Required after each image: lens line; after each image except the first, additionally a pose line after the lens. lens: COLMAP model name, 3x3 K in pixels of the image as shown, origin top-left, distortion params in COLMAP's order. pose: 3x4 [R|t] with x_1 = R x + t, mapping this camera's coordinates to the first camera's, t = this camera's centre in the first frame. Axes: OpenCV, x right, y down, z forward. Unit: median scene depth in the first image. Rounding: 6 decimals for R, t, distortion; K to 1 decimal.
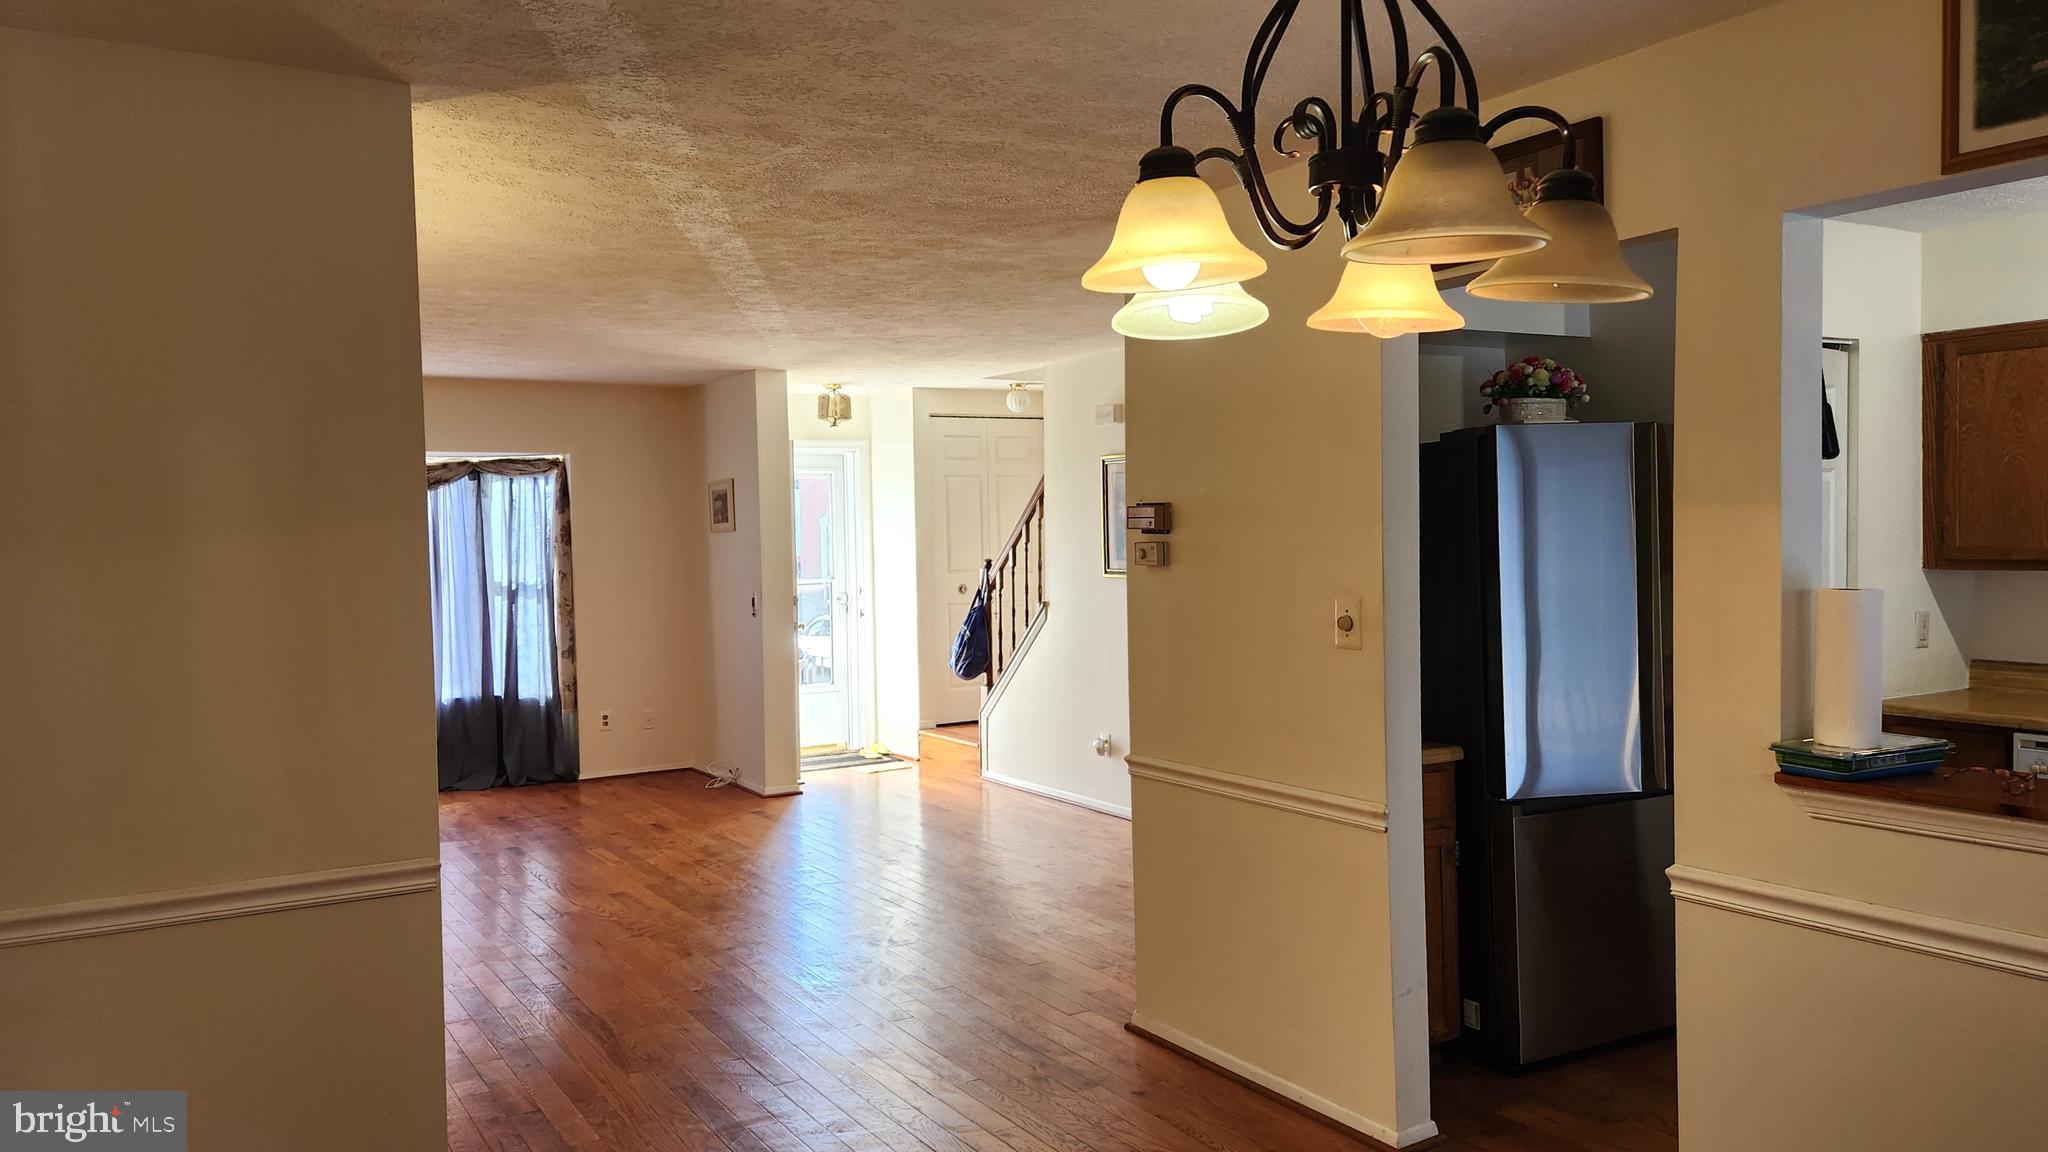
lens RADIAL K [[1484.5, 0, 991.6], [0, 1484.5, 583.1], [0, 0, 1]] dist [0.086526, -0.076563]
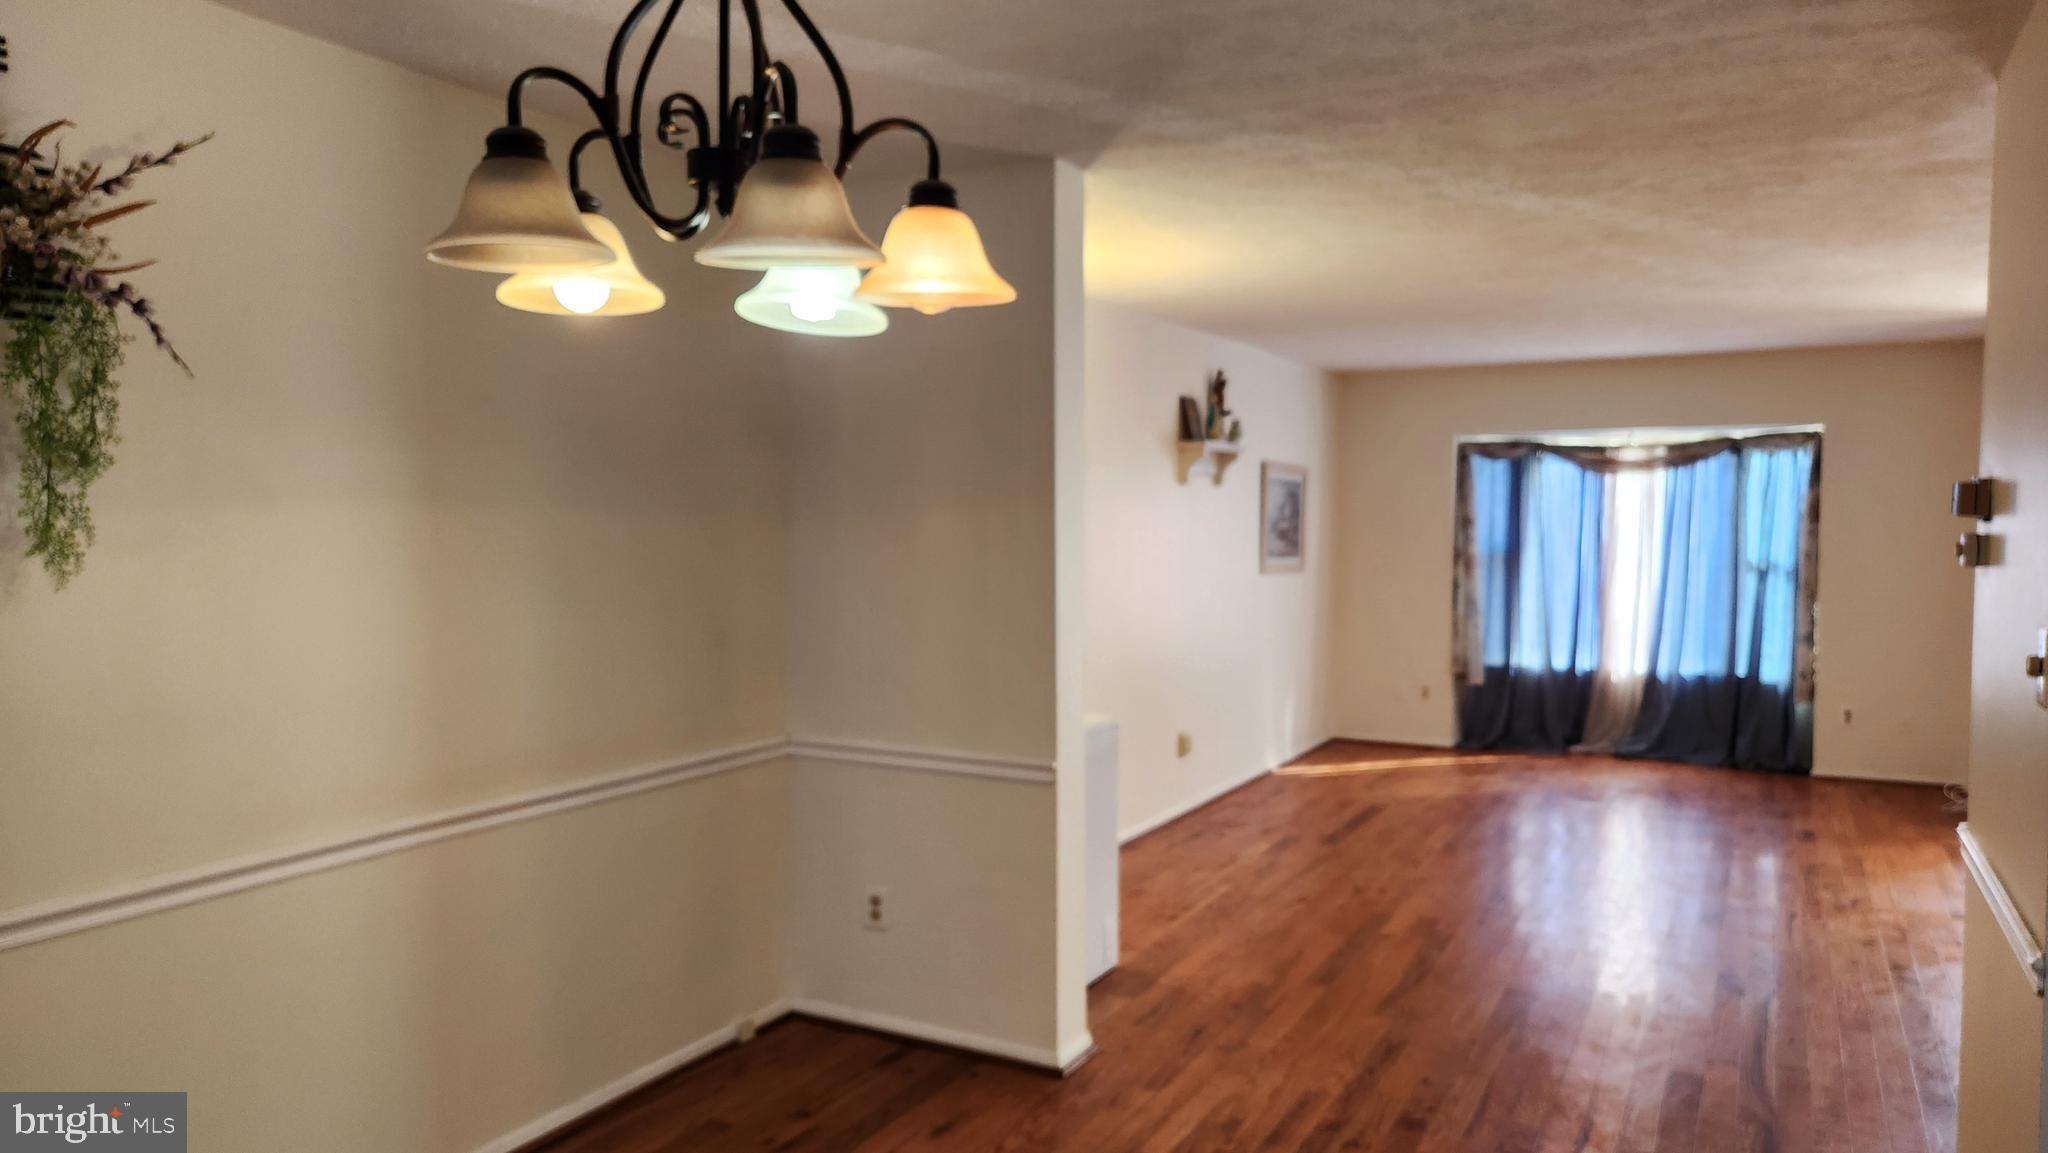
lens RADIAL K [[1383.0, 0, 1026.1], [0, 1383.0, 594.7], [0, 0, 1]] dist [0.087783, -0.088518]
pose [[0.515080, 0.067161, -0.854507, 0.318090], [-0.041456, 0.997711, 0.053427, -0.011160], [0.856139, 0.007905, 0.516685, 0.184402]]
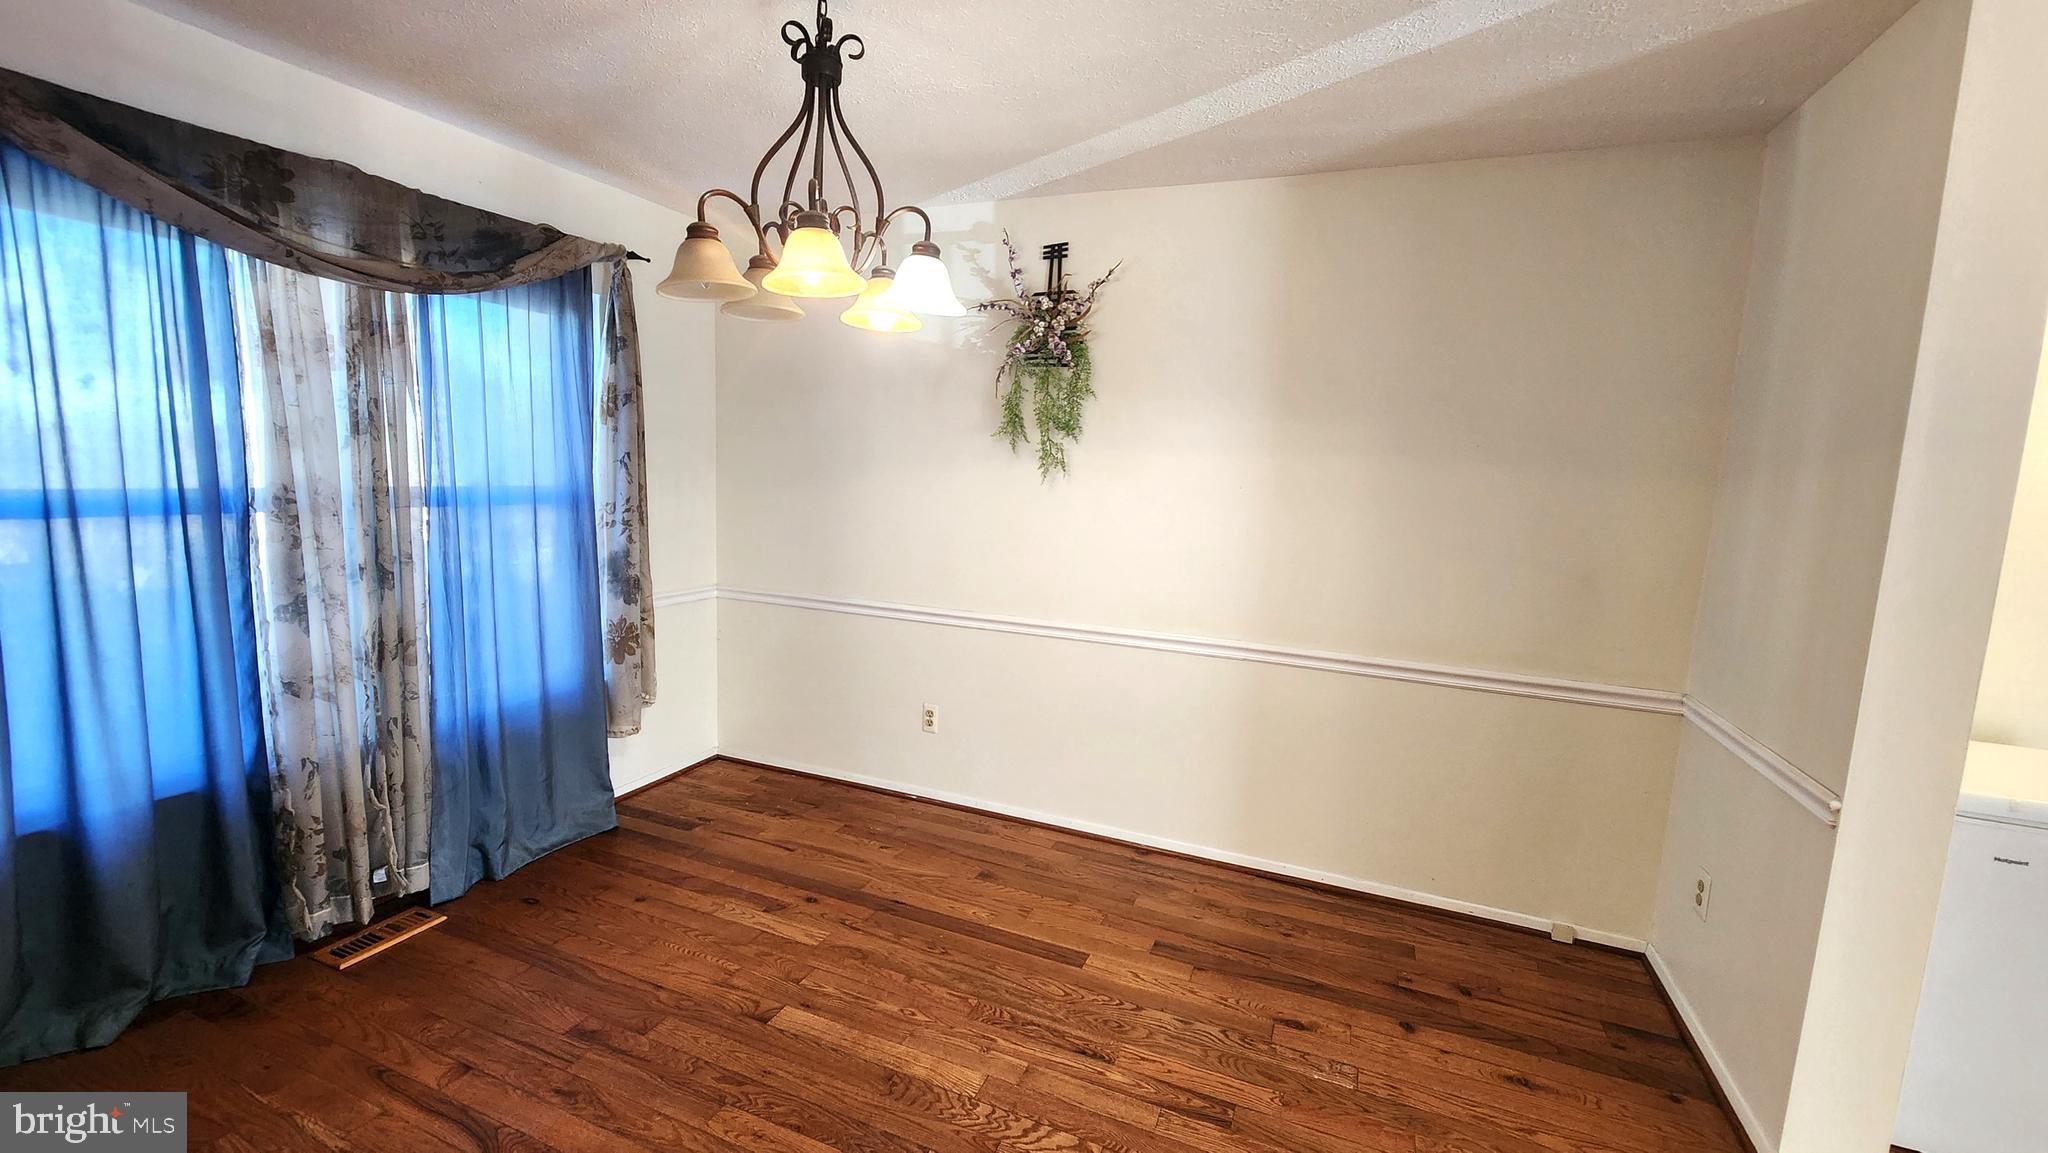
lens RADIAL K [[825.7, 0, 1028.6], [0, 825.7, 575.6], [0, 0, 1]] dist [0.001755, -0.004064]
pose [[-0.796916, 0.060086, -0.601094, 0.184358], [-0.050597, 0.984906, 0.165533, -0.011432], [0.601967, 0.162329, -0.781847, 0.547181]]
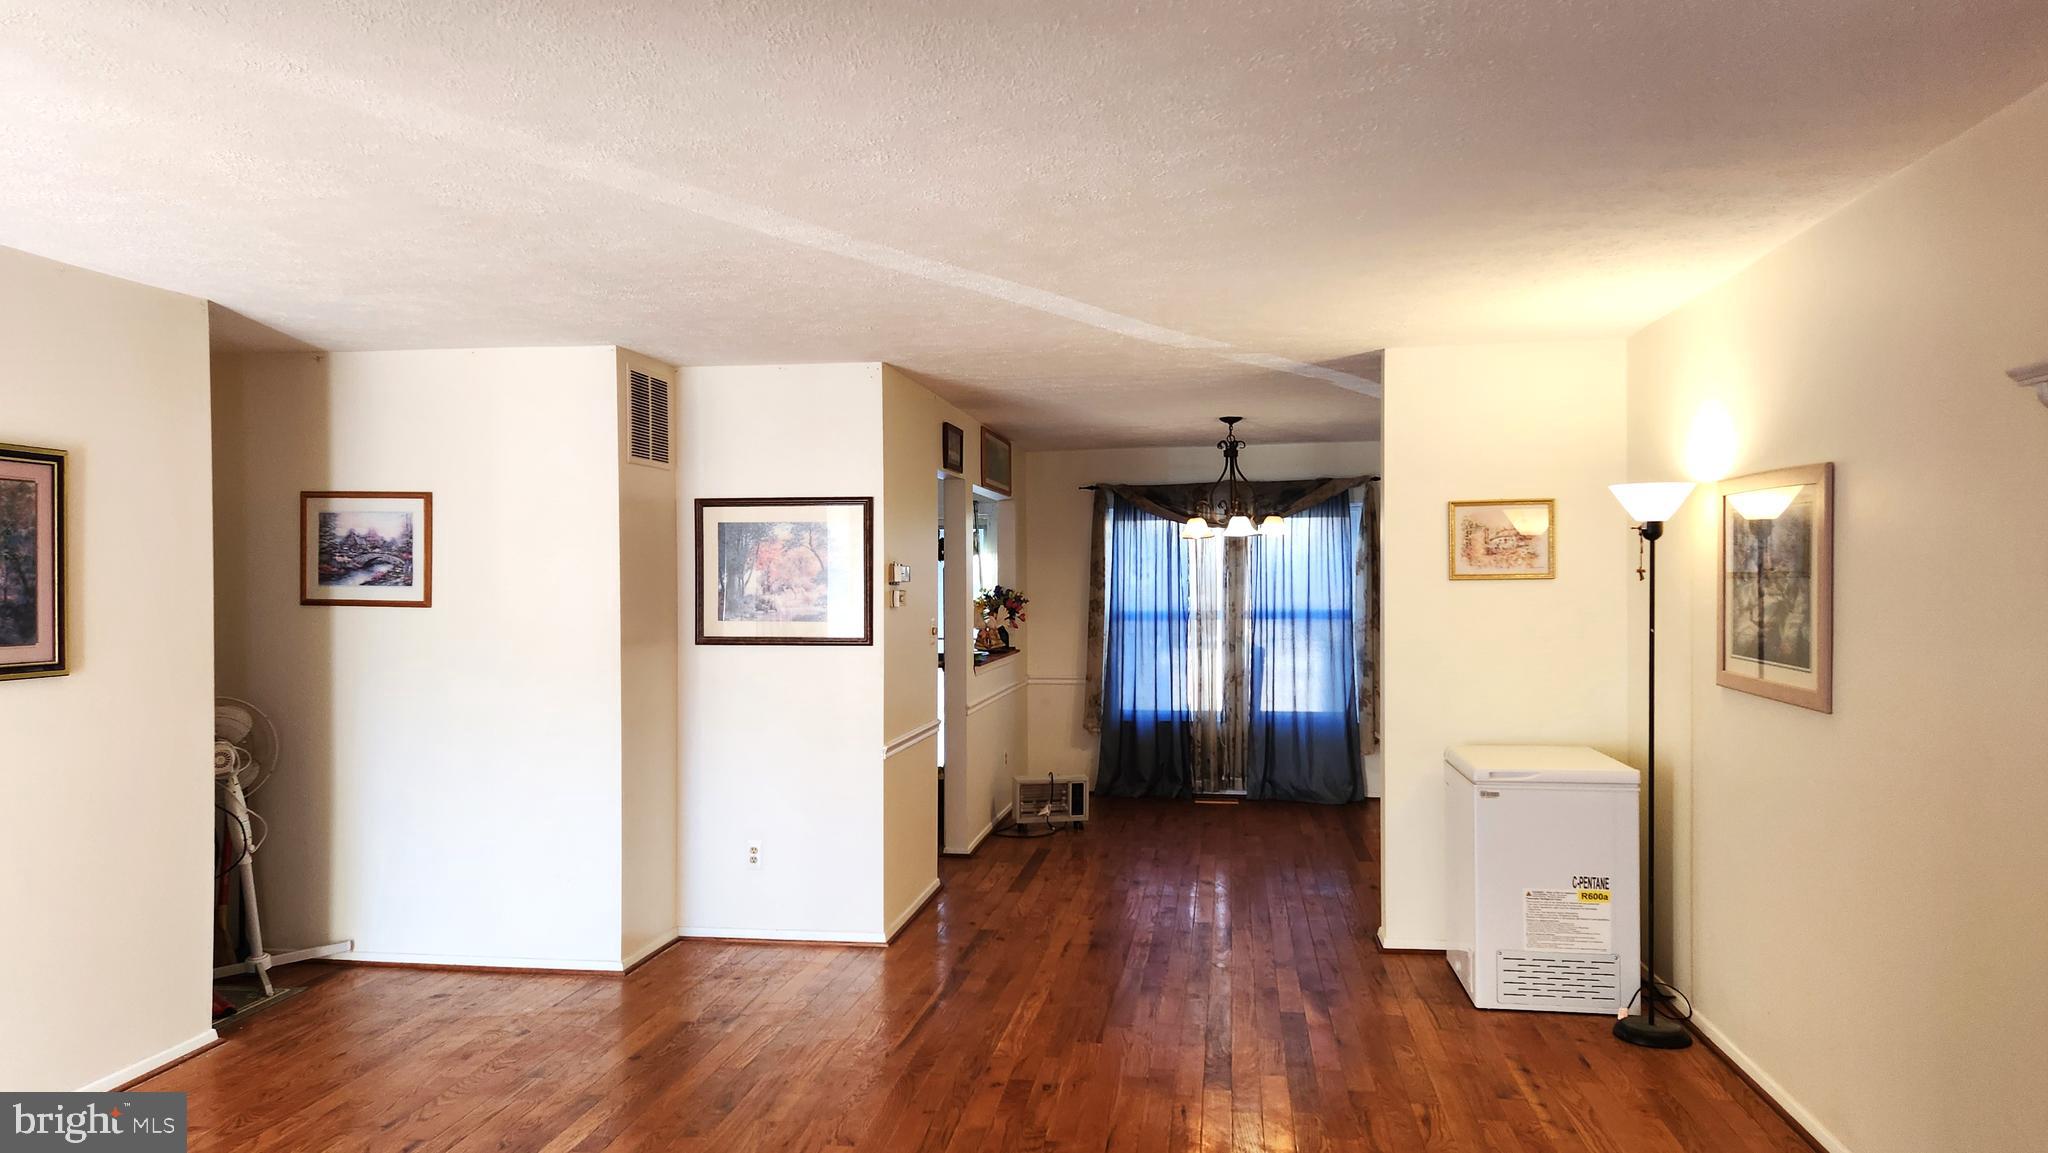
lens RADIAL K [[1355.3, 0, 1001.5], [0, 1355.3, 605.9], [0, 0, 1]] dist [0.092366, -0.082939]
pose [[-0.761465, 0.011239, 0.648109, -0.580302], [0.043020, 0.998521, 0.033229, -0.037163], [-0.646777, 0.053185, -0.760822, 1.359204]]
